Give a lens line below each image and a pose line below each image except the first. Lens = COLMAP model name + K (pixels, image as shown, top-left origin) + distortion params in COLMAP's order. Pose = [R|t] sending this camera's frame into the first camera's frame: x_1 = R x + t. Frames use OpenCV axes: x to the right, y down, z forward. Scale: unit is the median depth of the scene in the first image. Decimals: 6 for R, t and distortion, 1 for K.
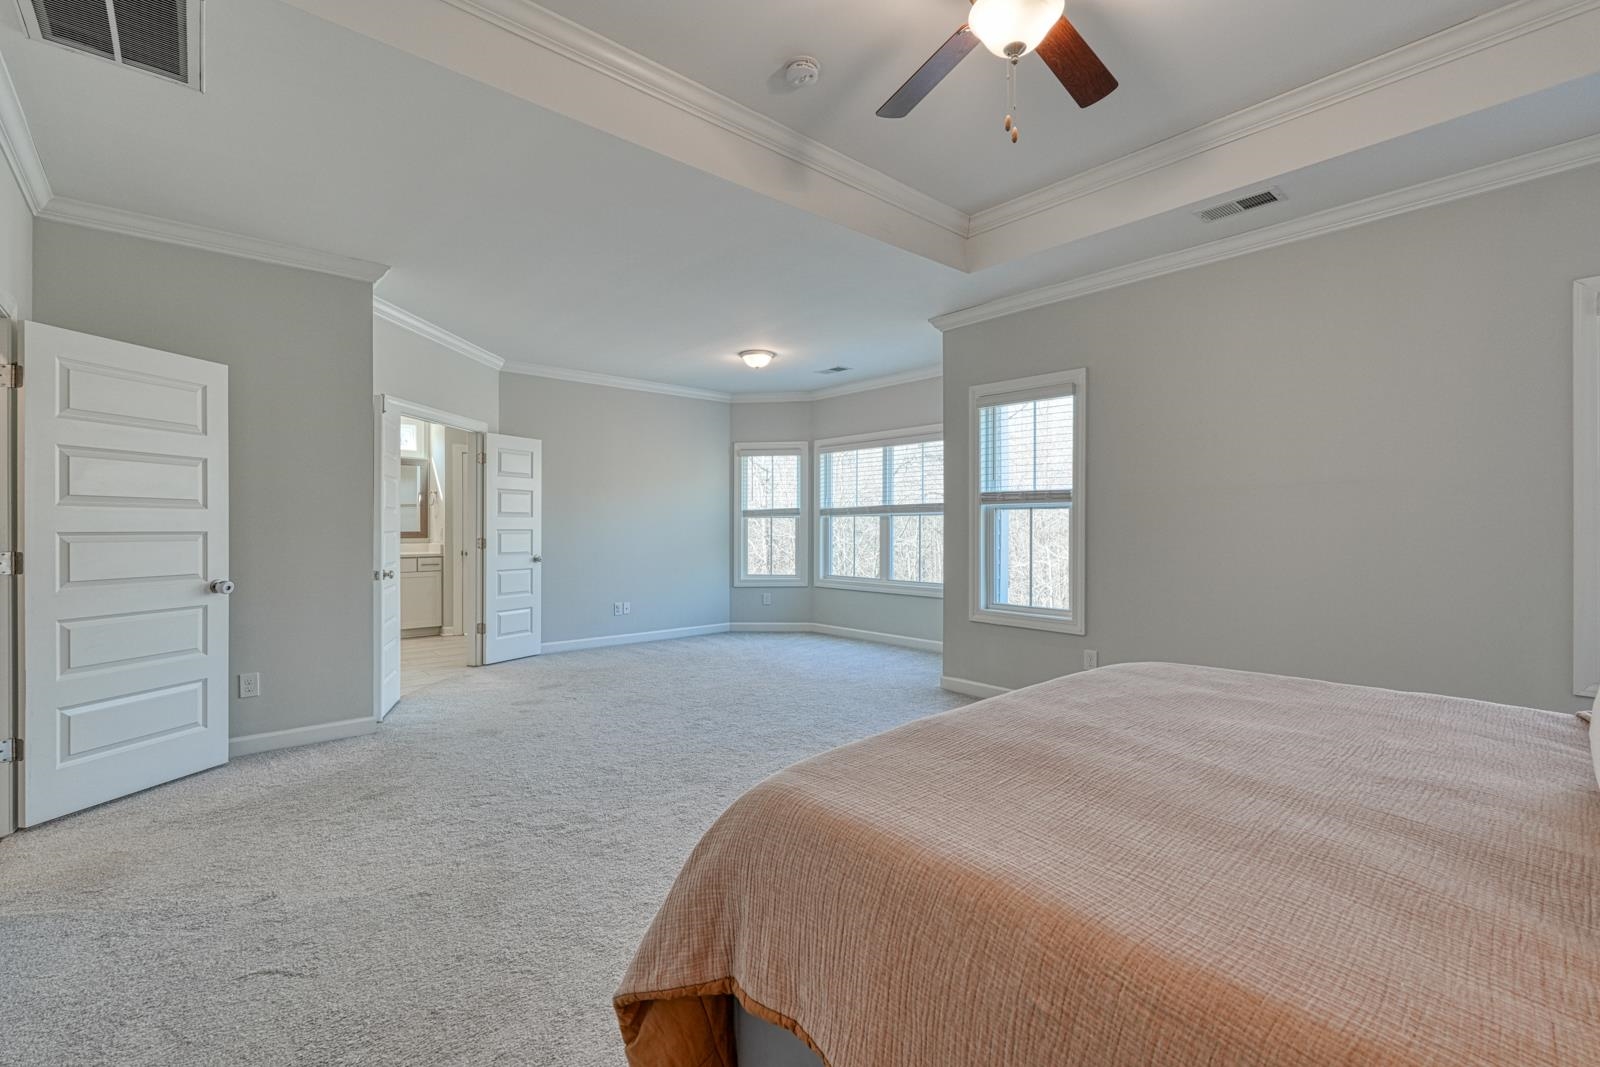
lens RADIAL K [[702.3, 0, 802.3], [0, 702.3, 532.3], [0, 0, 1]] dist [-0.000510, -0.000033]
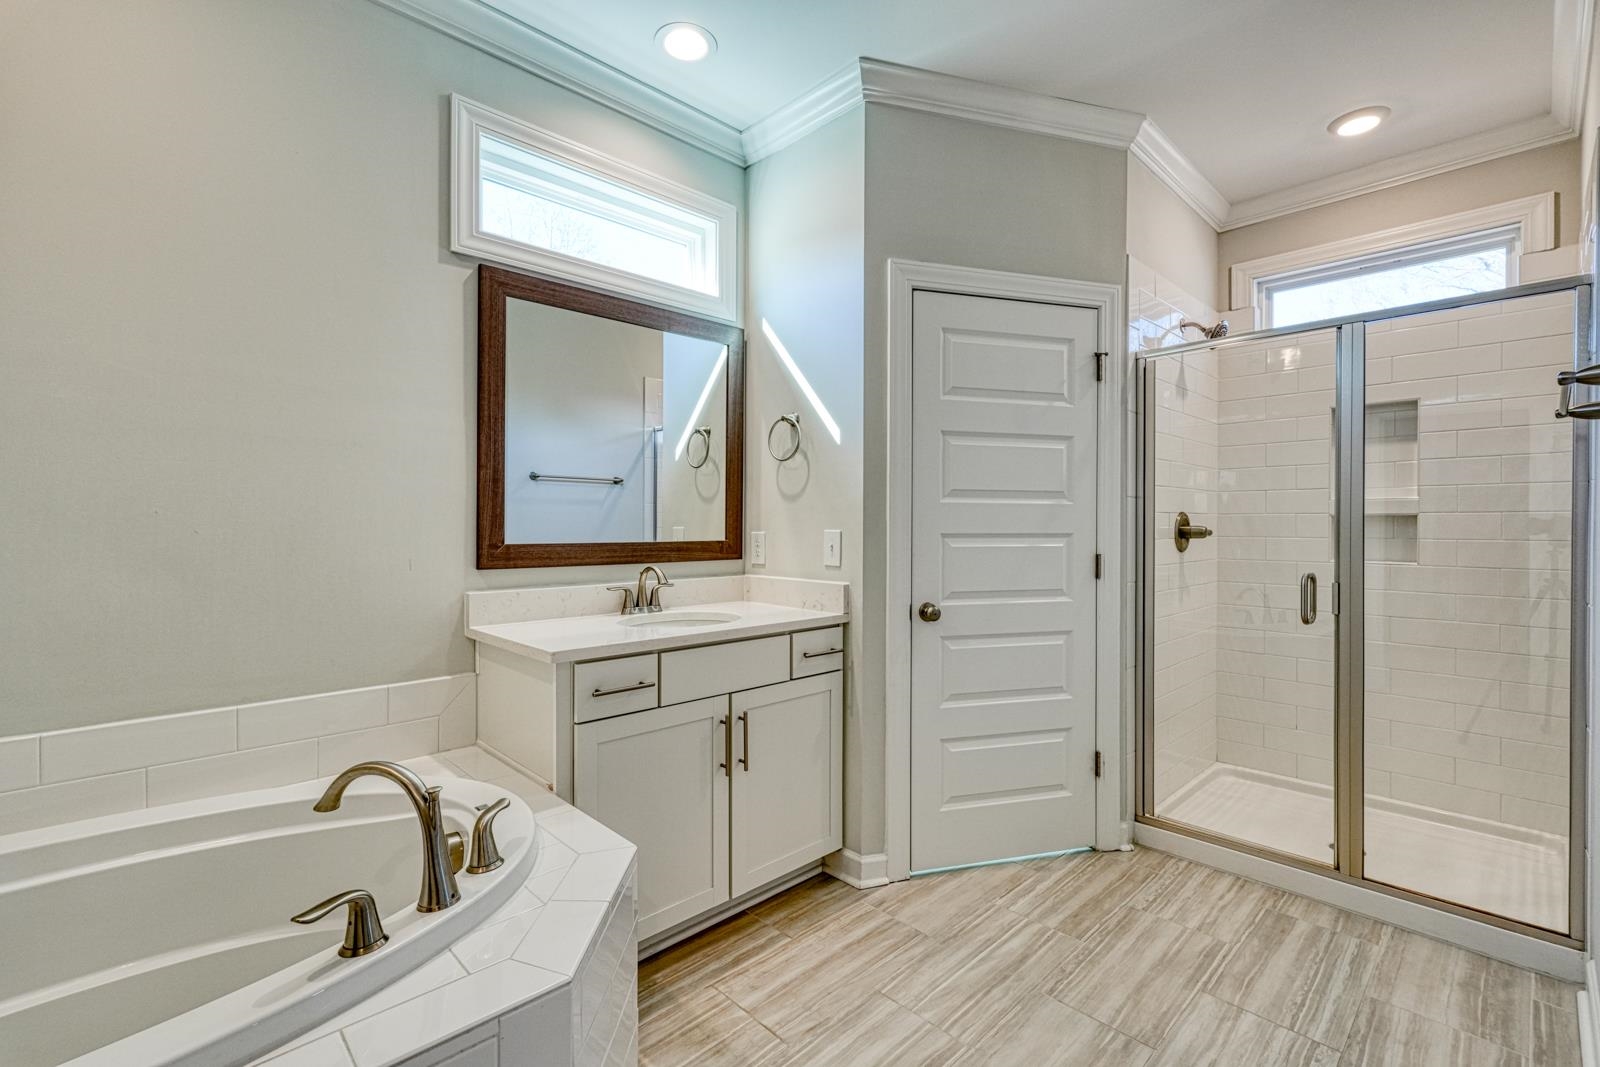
lens RADIAL K [[710.4, 0, 798.1], [0, 710.4, 527.0], [0, 0, 1]] dist [0.000530, 0.000086]
pose [[0.998957, 0.003269, 0.045543, -0.580329], [-0.003076, 0.999986, -0.004315, -0.007031], [-0.045556, 0.004171, 0.998953, 0.729213]]
